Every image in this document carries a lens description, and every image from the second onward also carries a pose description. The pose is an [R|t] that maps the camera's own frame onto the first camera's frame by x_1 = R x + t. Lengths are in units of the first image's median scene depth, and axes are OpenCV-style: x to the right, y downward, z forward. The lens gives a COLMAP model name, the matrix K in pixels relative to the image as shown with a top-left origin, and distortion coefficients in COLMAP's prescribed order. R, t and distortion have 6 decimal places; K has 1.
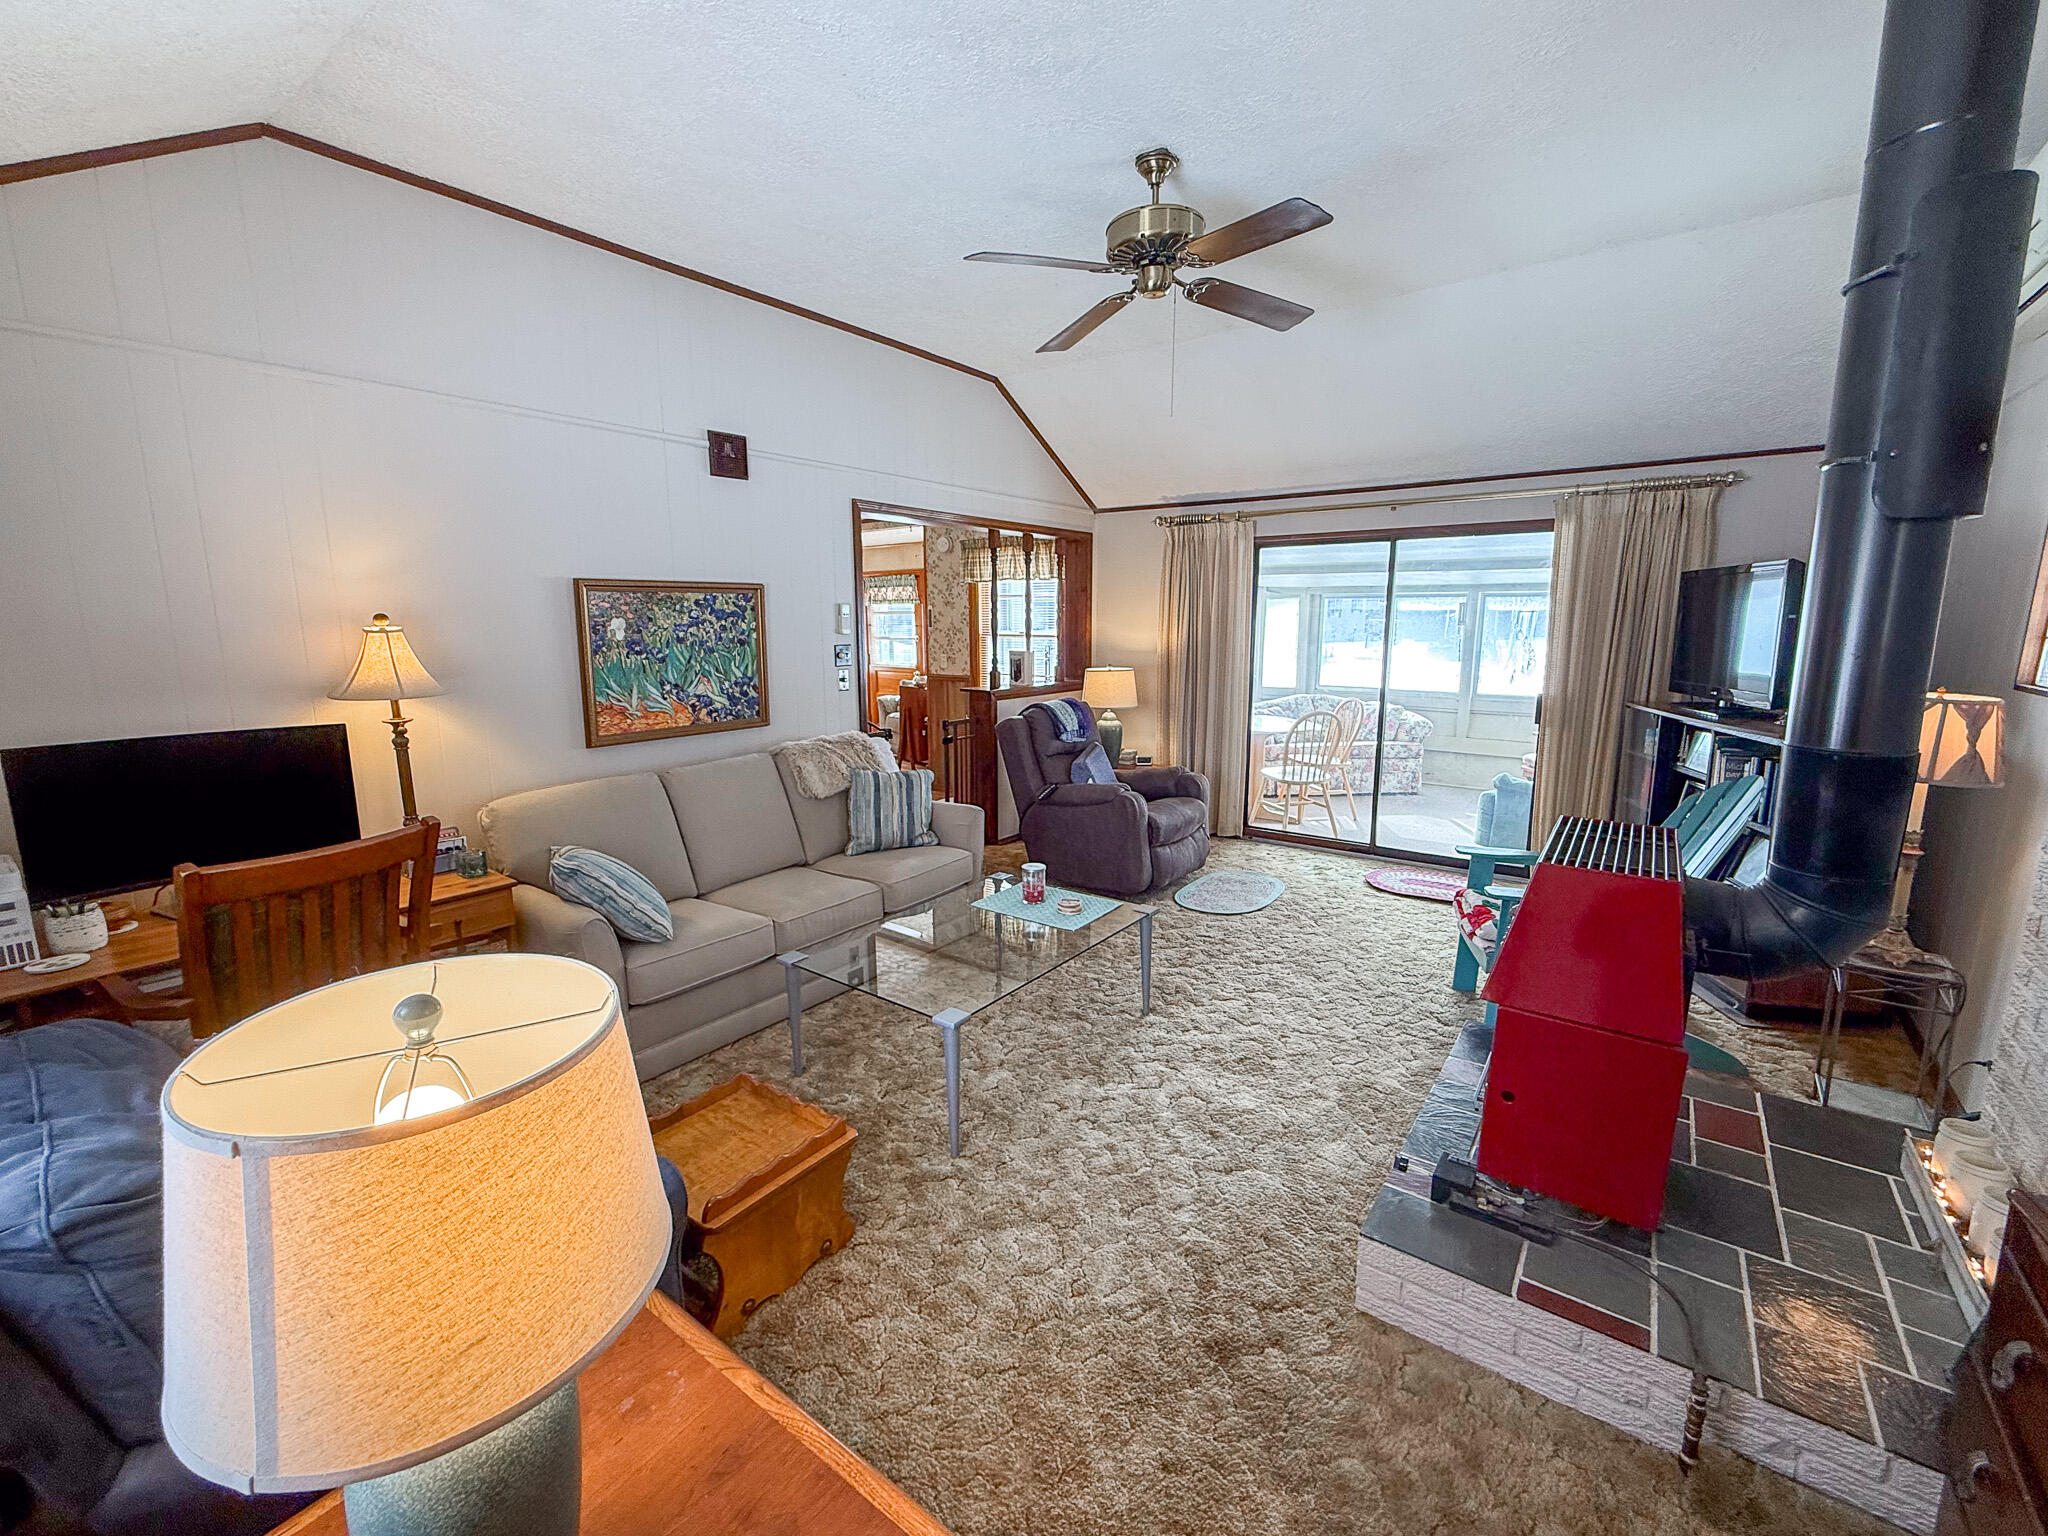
lens RADIAL K [[839.9, 0, 1024.0], [0, 839.9, 768.0], [0, 0, 1]] dist [-0.002083, -0.000056]
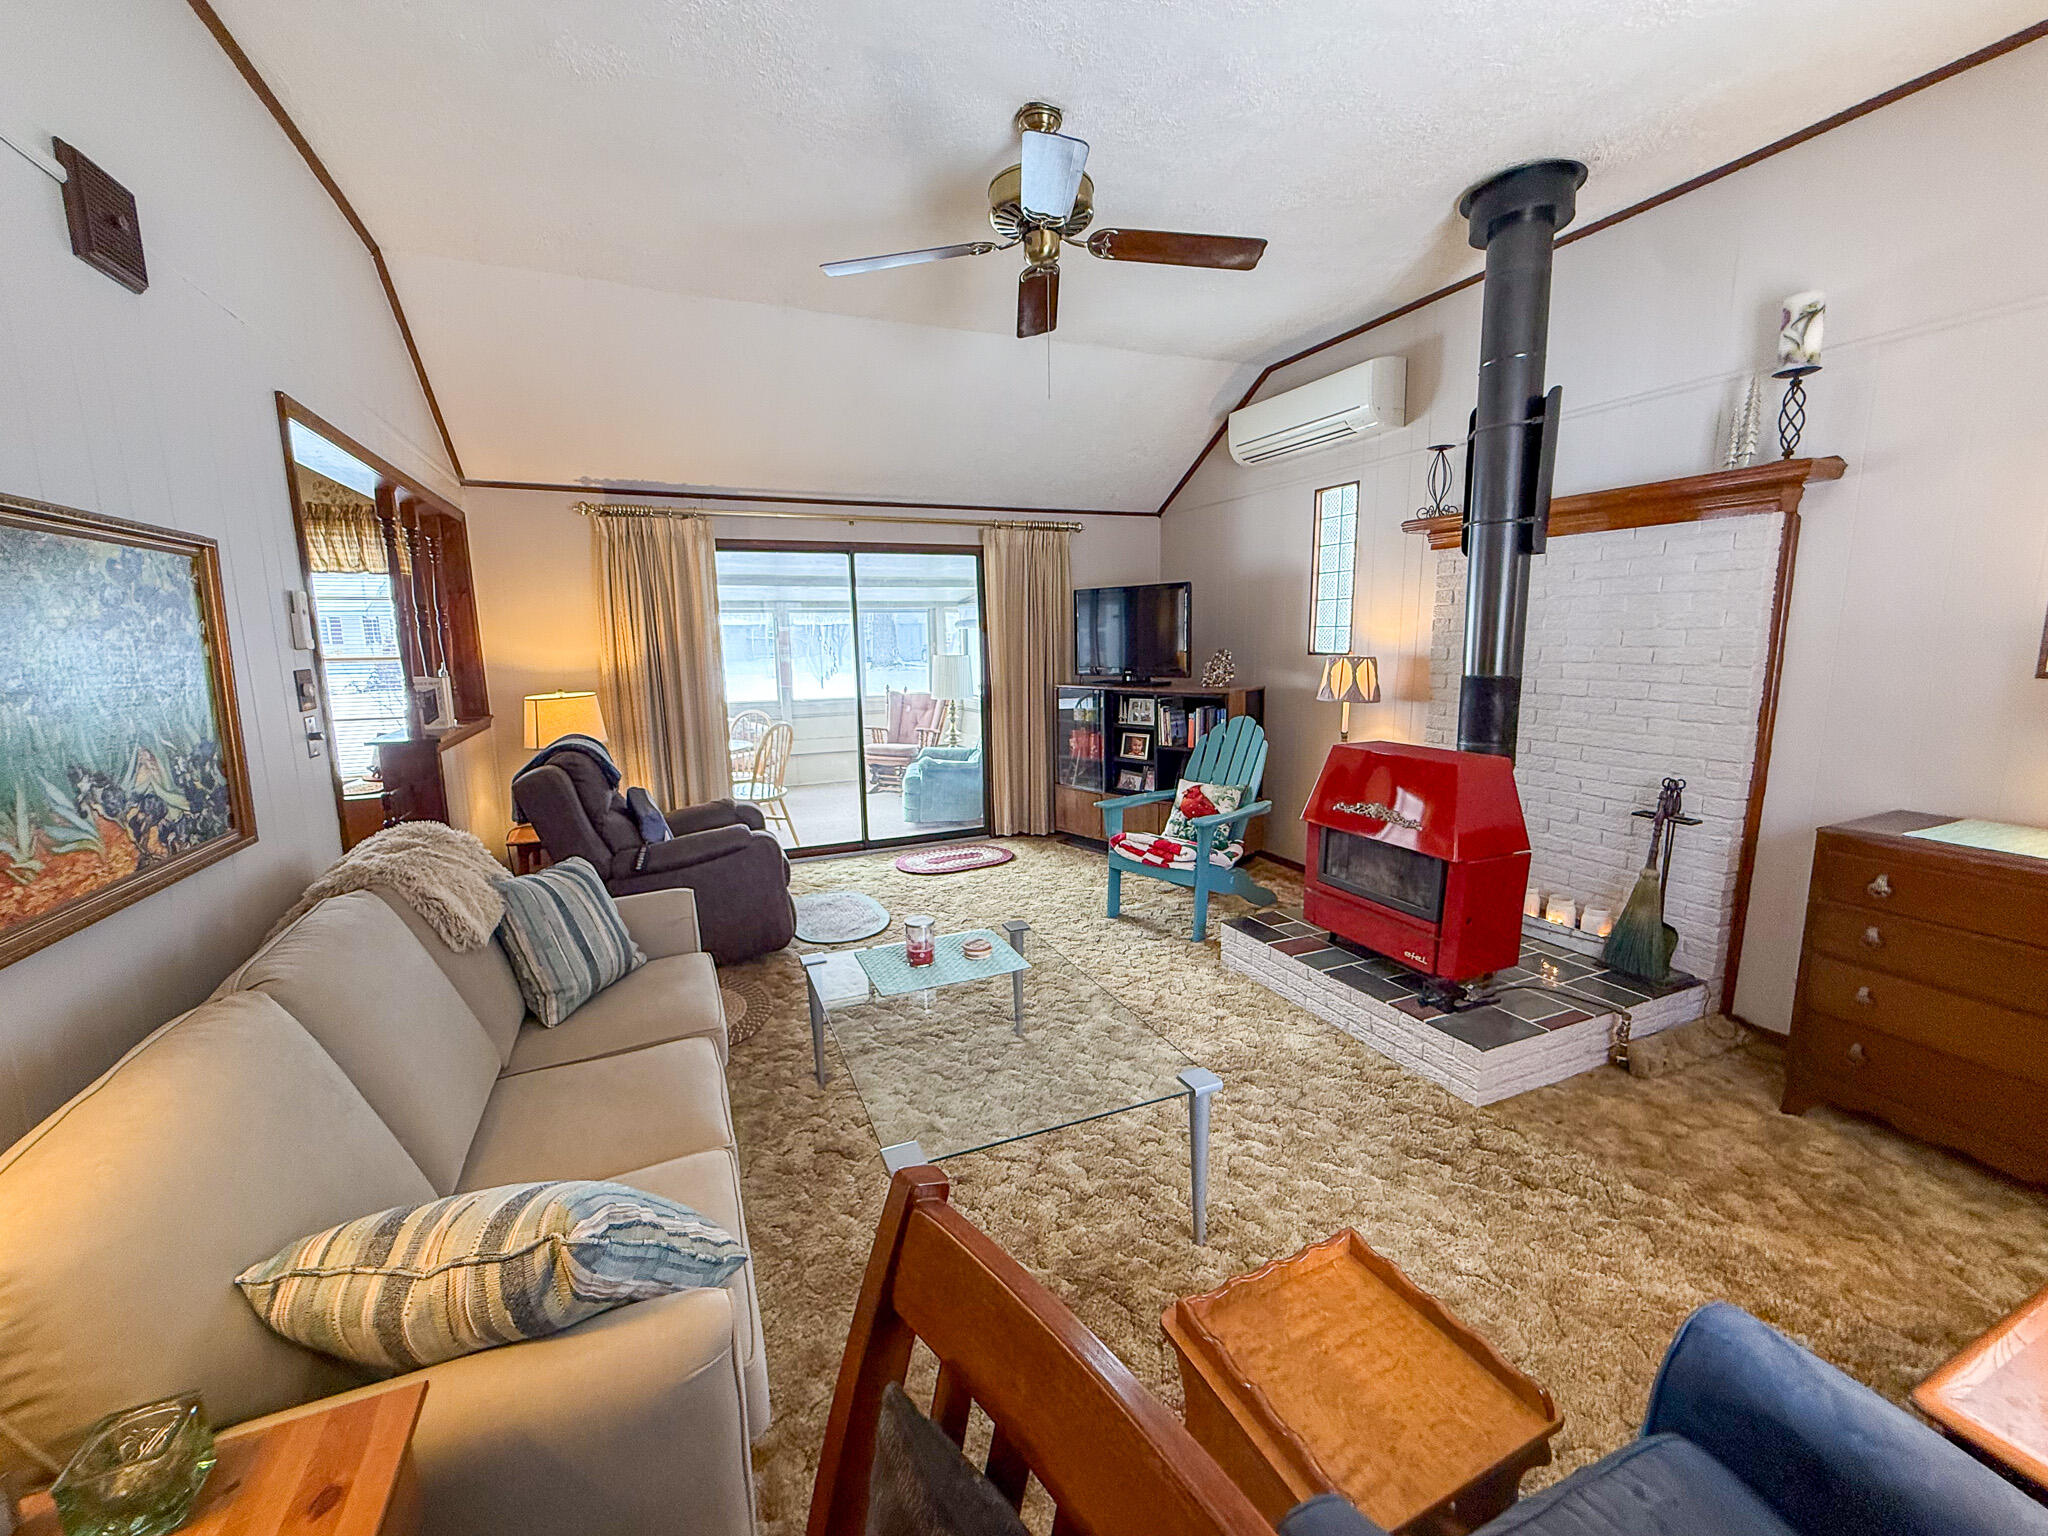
lens RADIAL K [[814.8, 0, 997.7], [0, 814.8, 773.2], [0, 0, 1]] dist [0.000727, 0.000074]
pose [[0.514816, -0.150171, 0.844046, -0.417231], [0.165752, 0.983397, 0.073866, -0.047520], [-0.841125, 0.101874, 0.531160, 0.359676]]
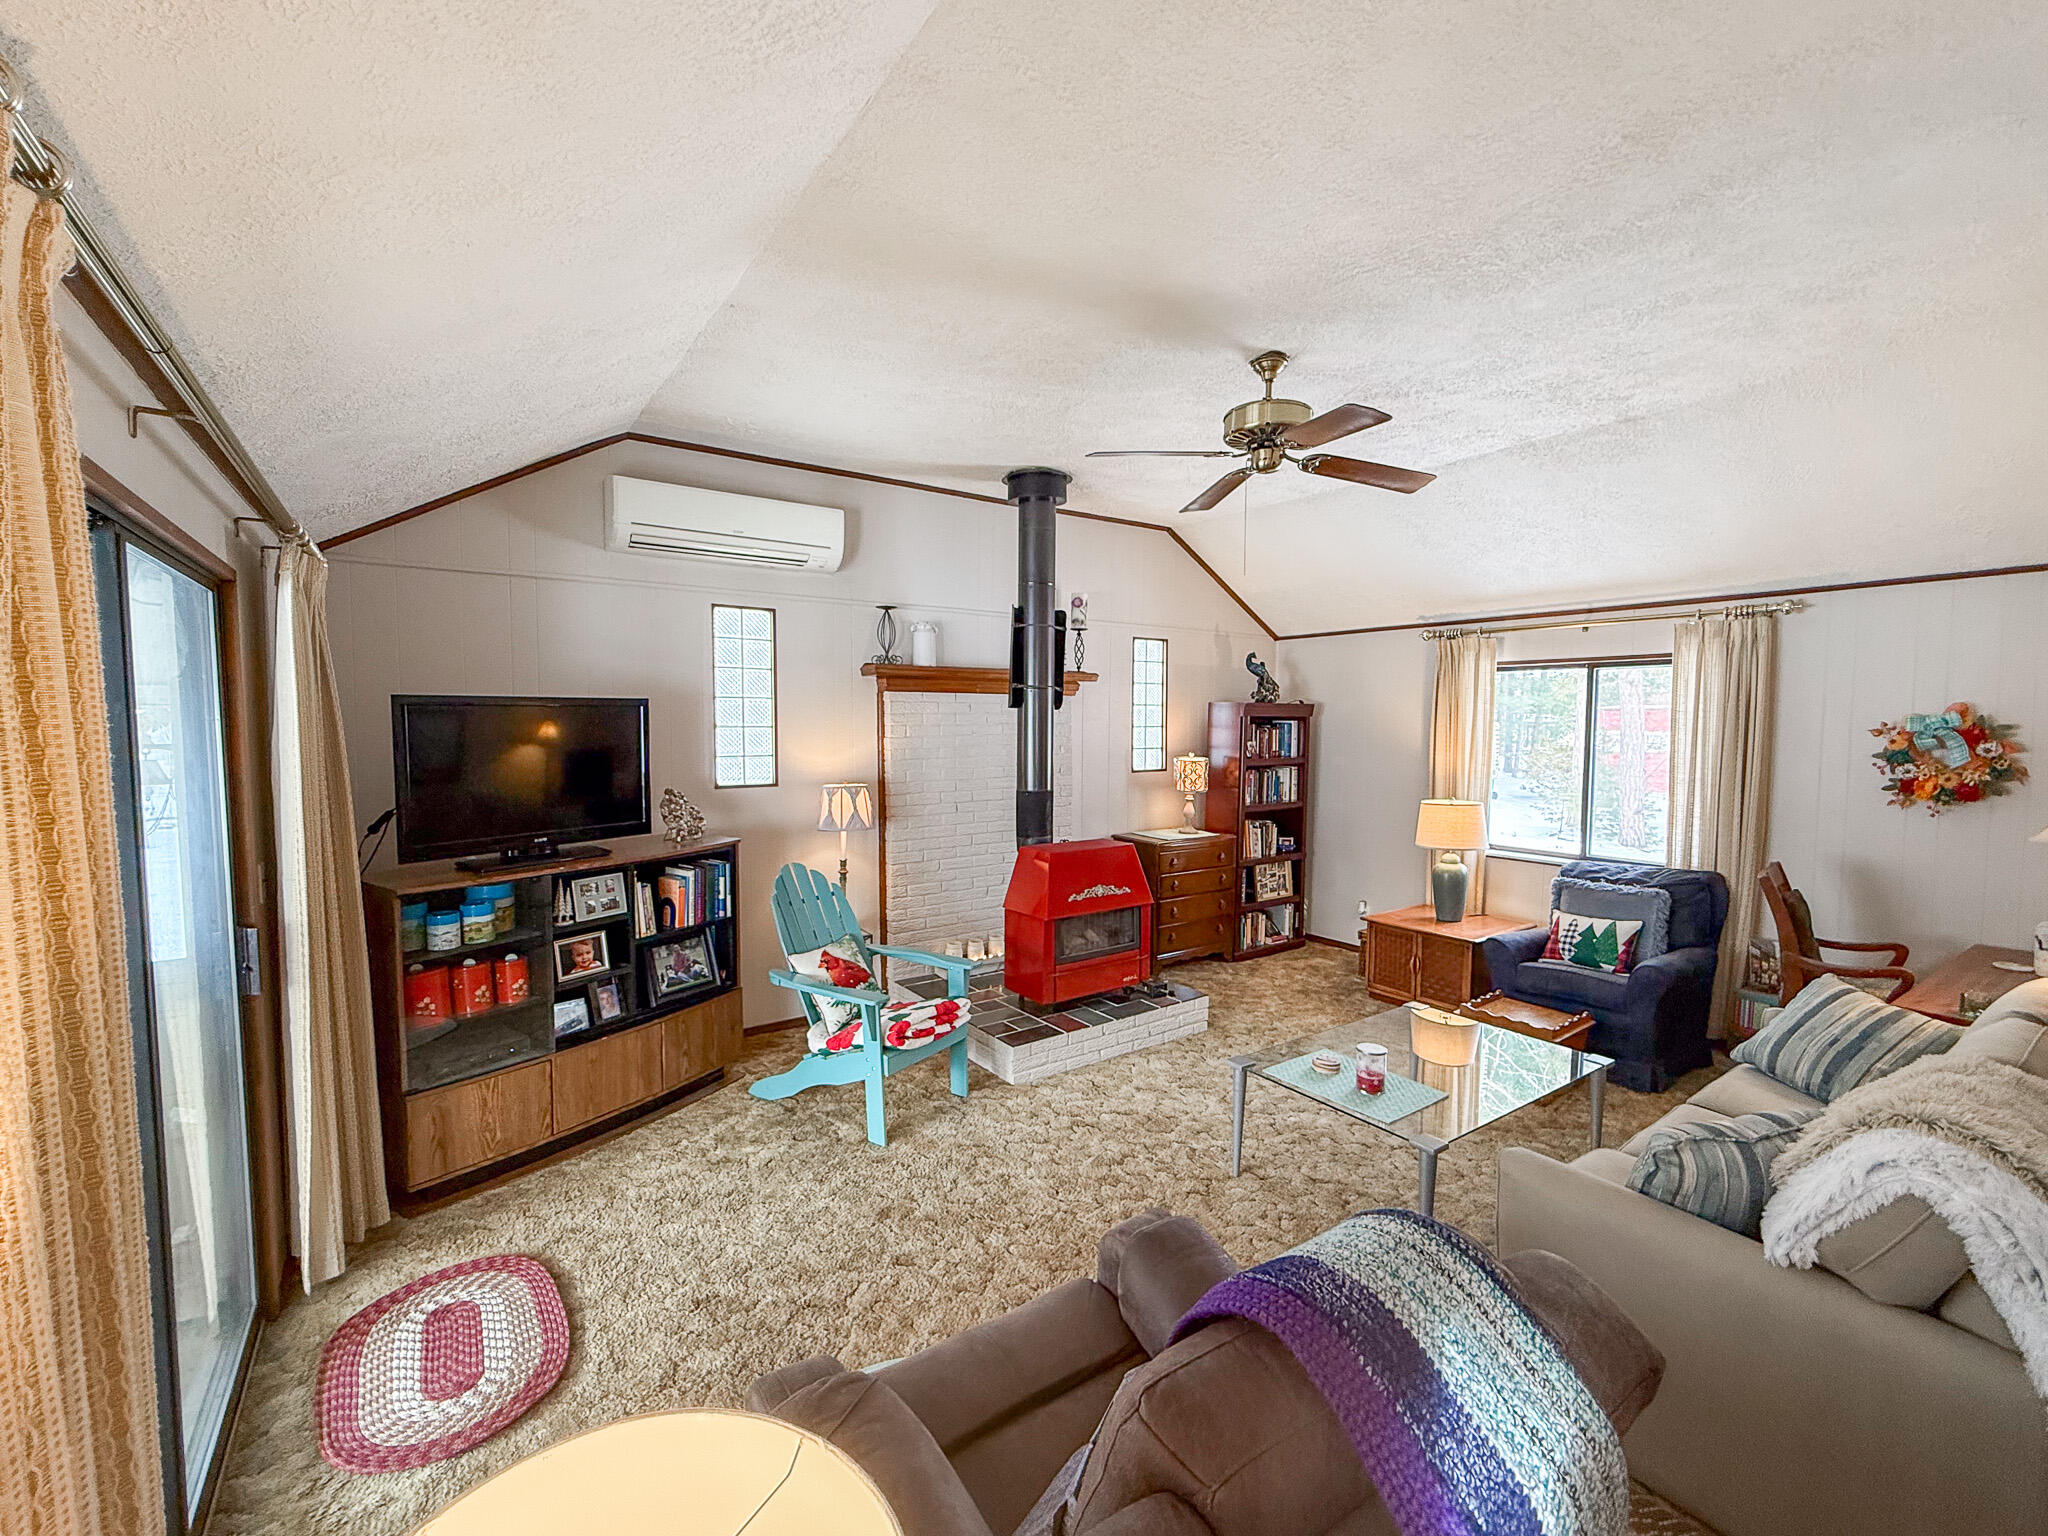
lens RADIAL K [[876.5, 0, 1024.0], [0, 876.5, 768.0], [0, 0, 1]] dist [-0.001188, -0.000118]
pose [[-0.947140, -0.020799, 0.320147, 0.058235], [0.055720, 0.972066, 0.227999, -0.278837], [-0.315946, 0.233786, -0.919523, 1.346247]]
